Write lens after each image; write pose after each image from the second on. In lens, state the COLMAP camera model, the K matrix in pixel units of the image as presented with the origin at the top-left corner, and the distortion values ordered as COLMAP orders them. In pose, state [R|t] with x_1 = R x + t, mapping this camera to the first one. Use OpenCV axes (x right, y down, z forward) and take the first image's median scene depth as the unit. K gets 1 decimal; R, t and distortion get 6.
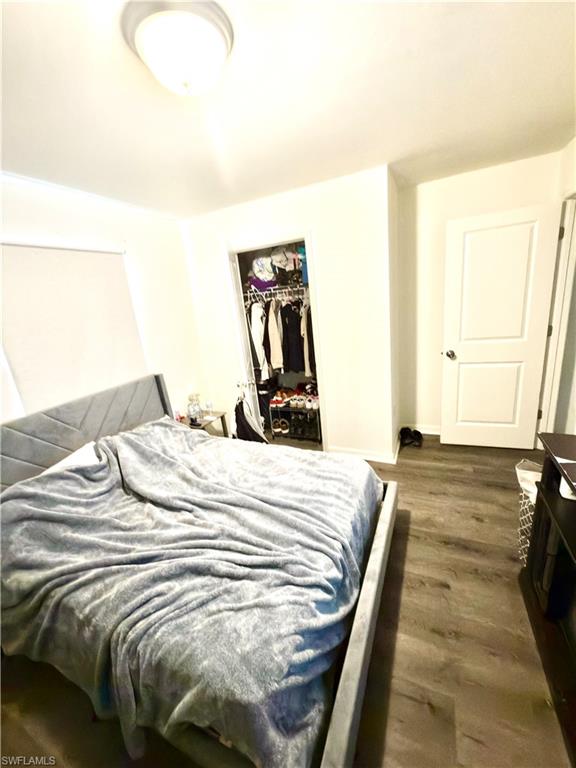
lens RADIAL K [[305.2, 0, 289.0], [0, 305.2, 385.4], [0, 0, 1]] dist [0.003939, -0.001223]
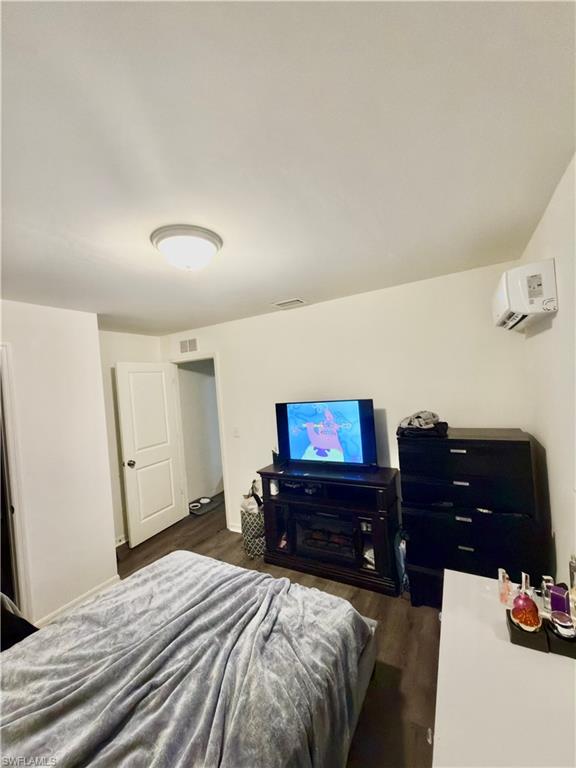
lens RADIAL K [[305.2, 0, 284.0], [0, 305.2, 382.5], [0, 0, 1]] dist [0.003939, -0.001223]
pose [[0.104661, 0.103028, 0.989157, -1.023577], [0.337533, 0.931902, -0.132778, -0.056975], [-0.935477, 0.347770, 0.062758, 0.388634]]
